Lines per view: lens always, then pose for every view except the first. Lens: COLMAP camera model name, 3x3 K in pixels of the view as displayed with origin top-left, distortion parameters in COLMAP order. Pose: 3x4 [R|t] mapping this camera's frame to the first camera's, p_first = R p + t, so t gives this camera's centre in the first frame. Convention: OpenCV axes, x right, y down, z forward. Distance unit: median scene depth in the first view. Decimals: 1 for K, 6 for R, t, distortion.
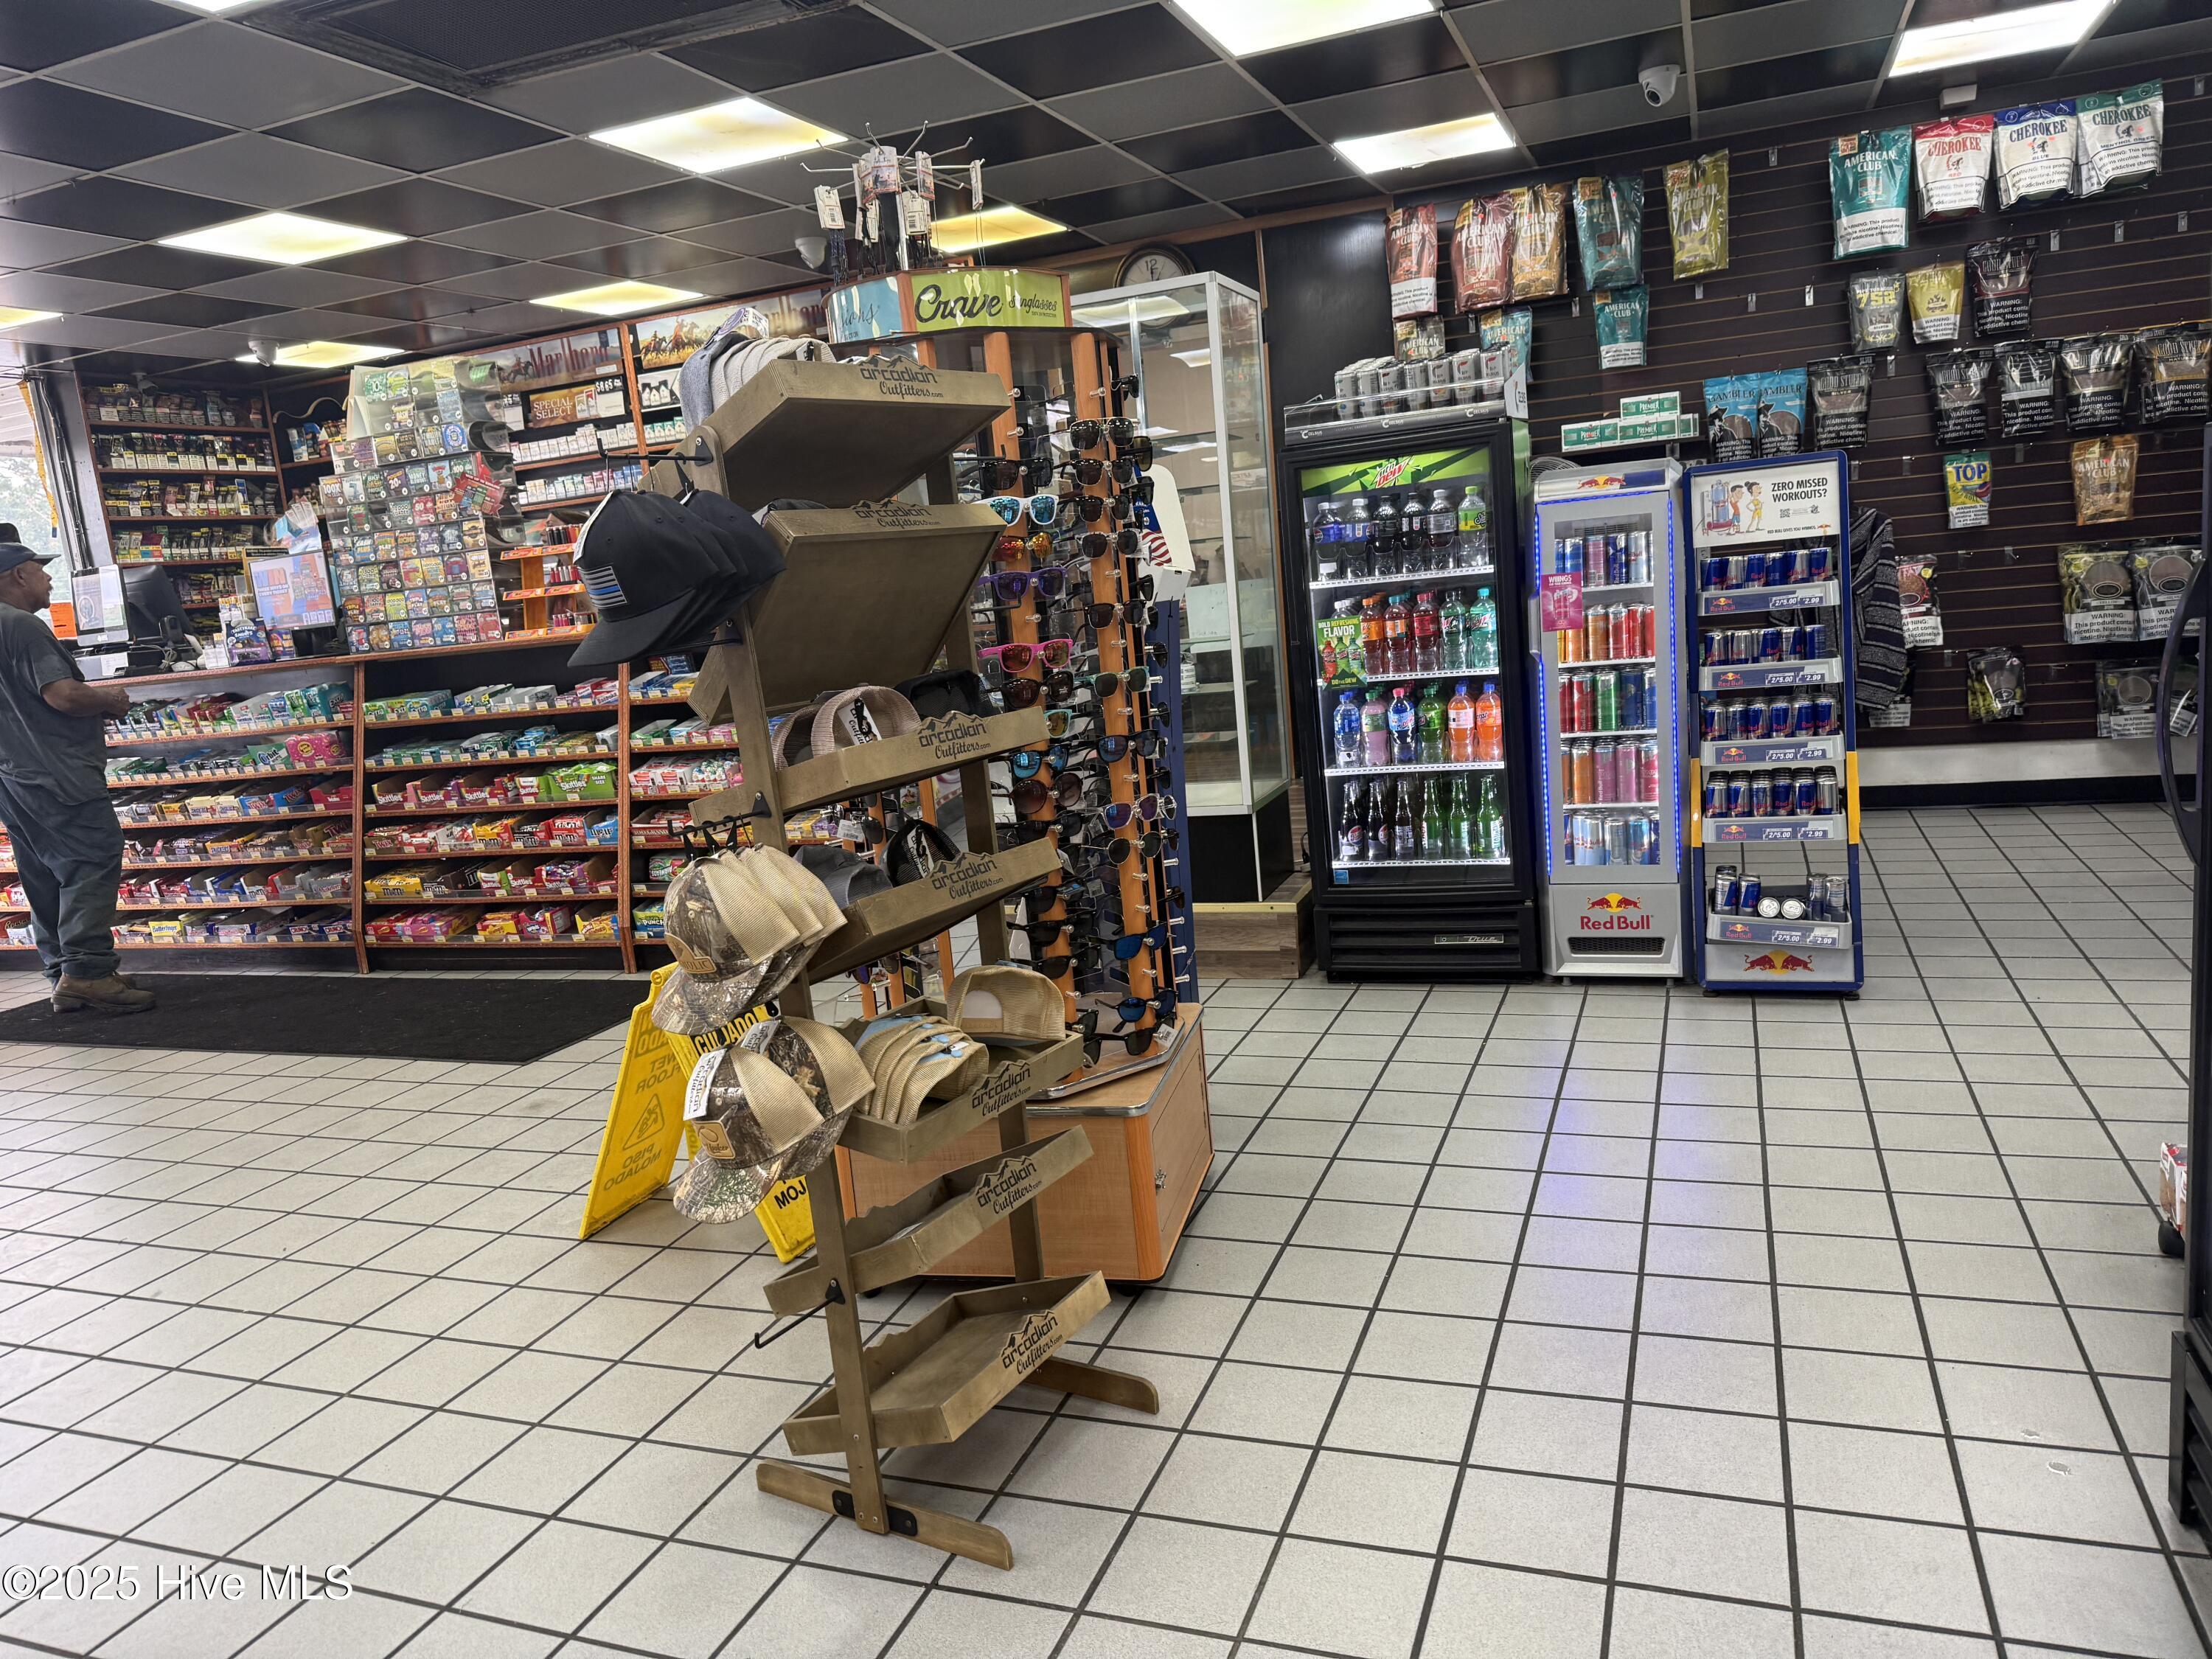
lens RADIAL K [[1529.6, 0, 1094.5], [0, 1529.6, 822.7], [0, 0, 1]] dist [0.120752, -0.222983]
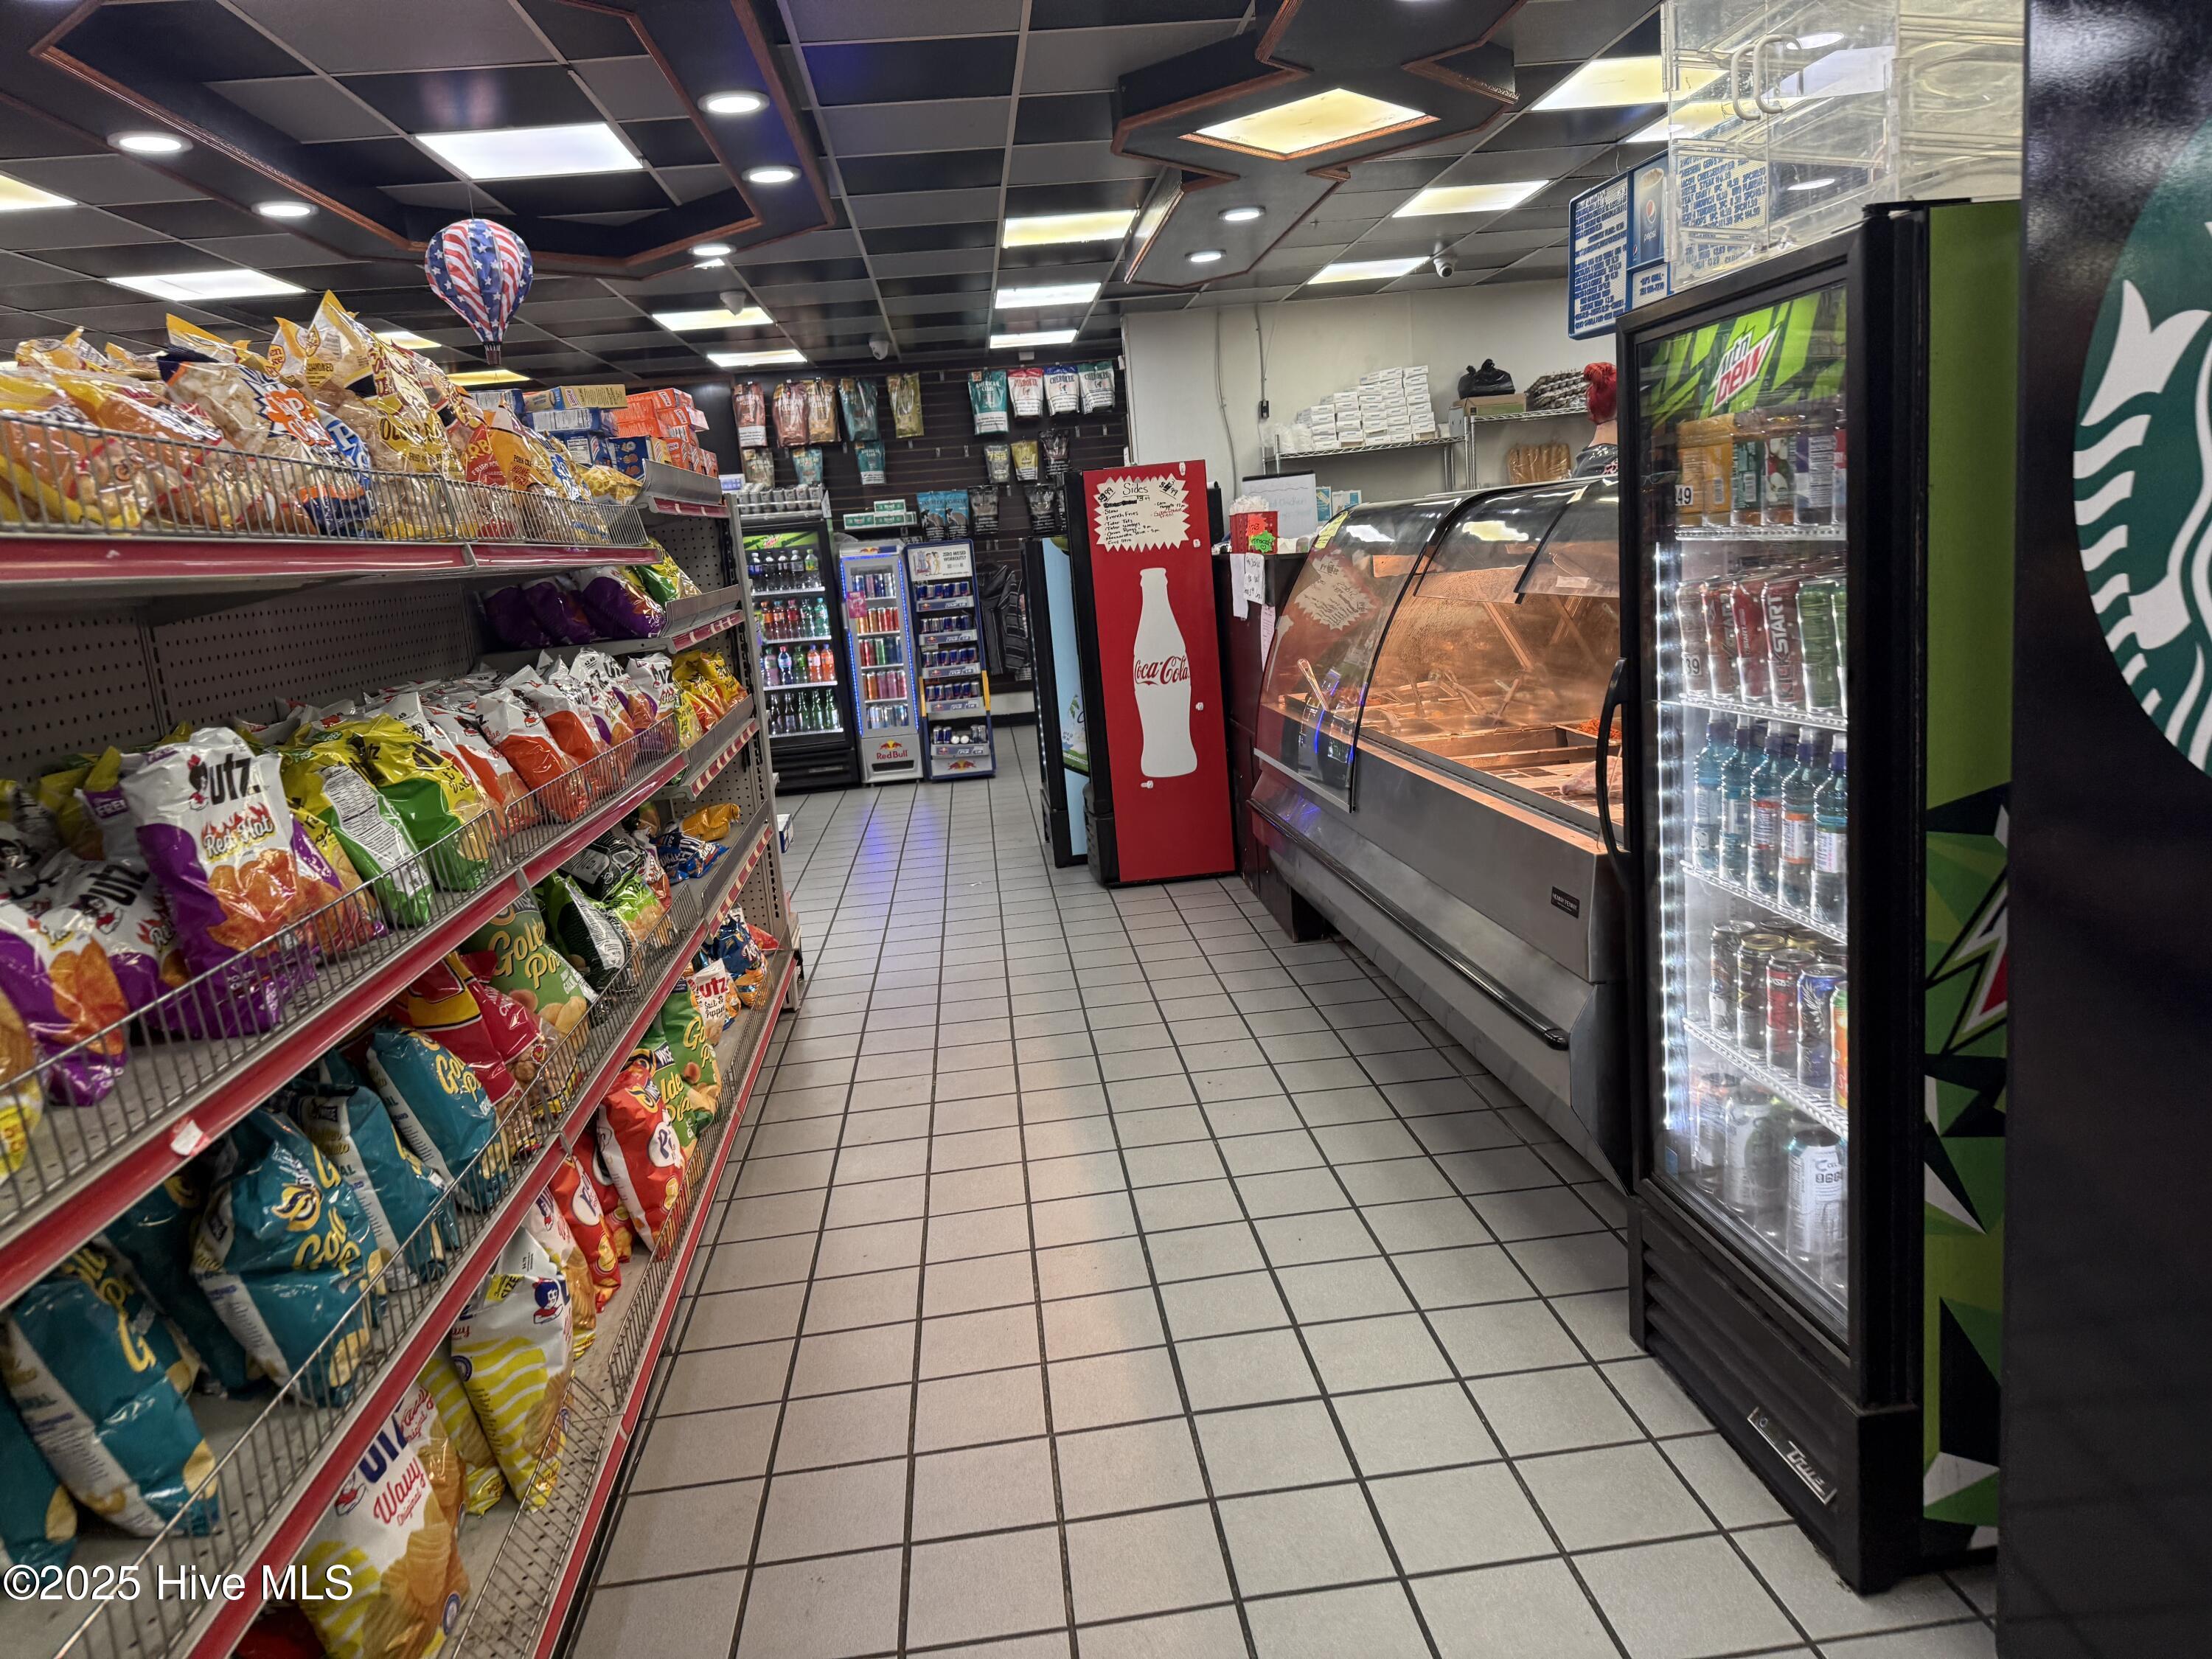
lens RADIAL K [[1530.7, 0, 1106.0], [0, 1530.7, 829.5], [0, 0, 1]] dist [0.207490, -0.222624]
pose [[0.894201, -0.060459, 0.443564, -0.347092], [0.073309, 0.997239, -0.011860, 0.212085], [-0.441622, 0.043123, 0.896164, -1.028135]]
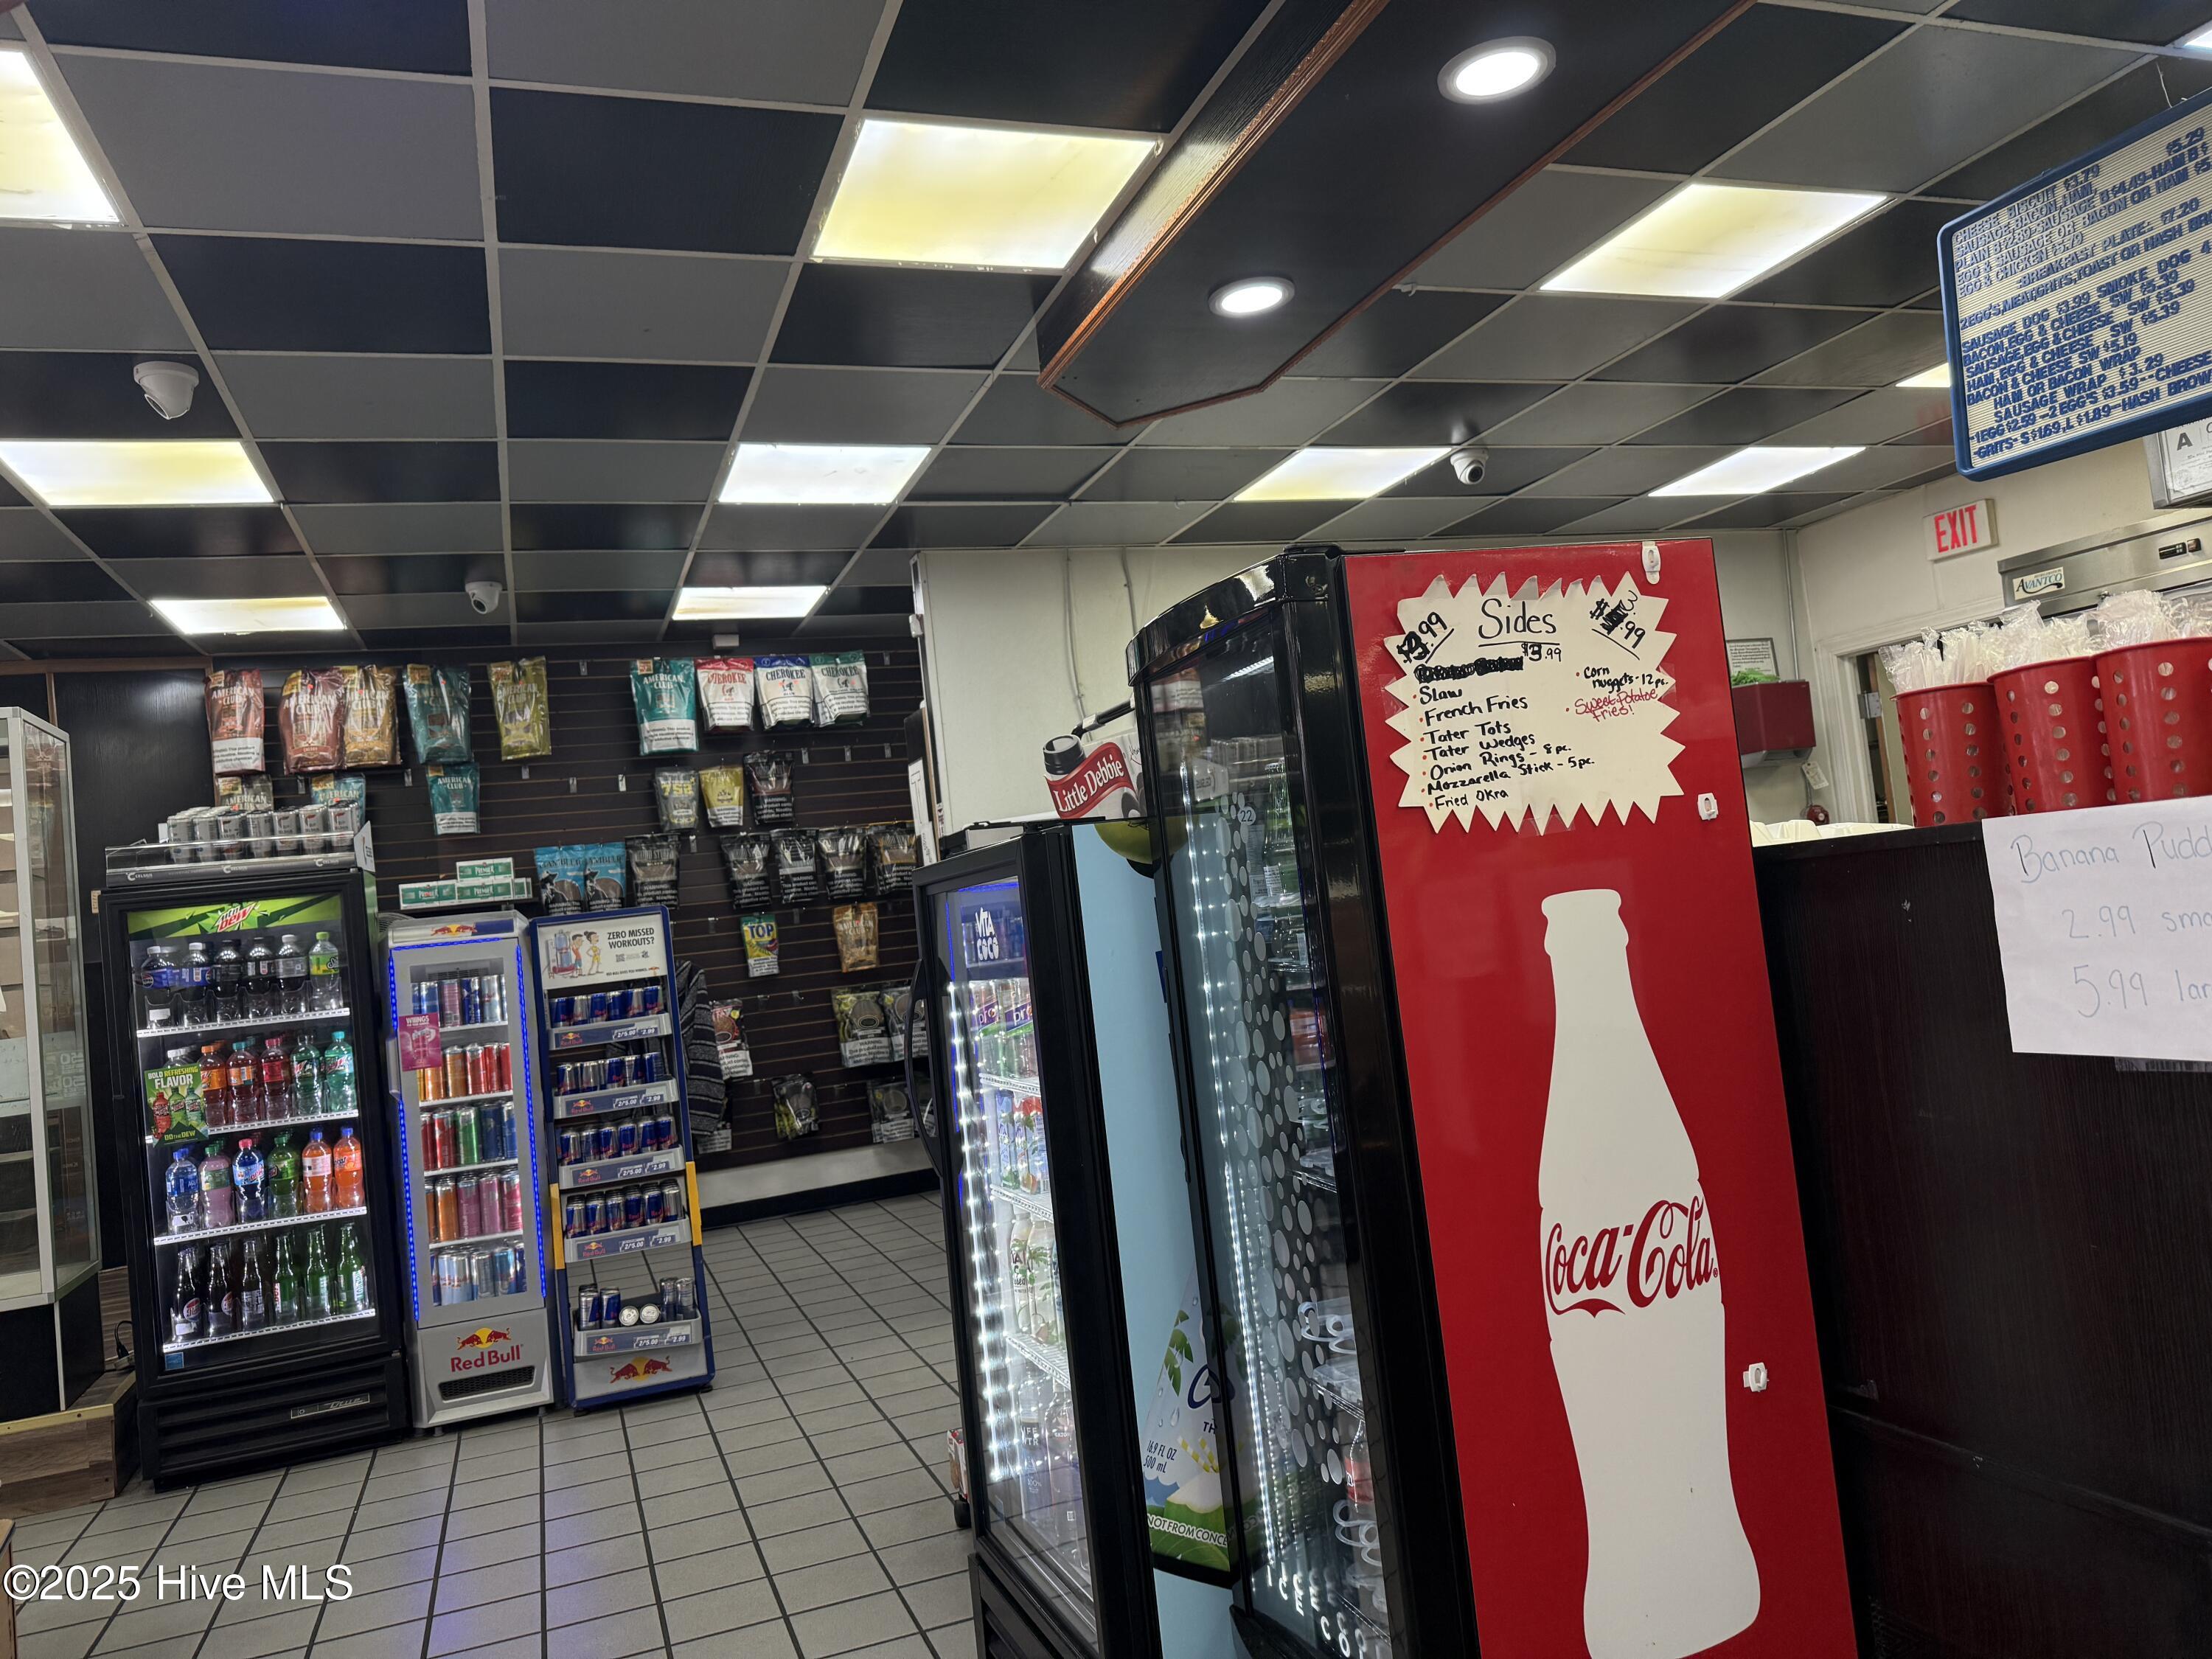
lens RADIAL K [[1576.5, 0, 1106.0], [0, 1576.5, 829.5], [0, 0, 1]] dist [0.003344, -0.005609]
pose [[0.752265, 0.055189, 0.656546, -0.050696], [0.141036, 0.959899, -0.242287, 0.039130], [-0.643589, 0.274861, 0.714314, -0.082309]]
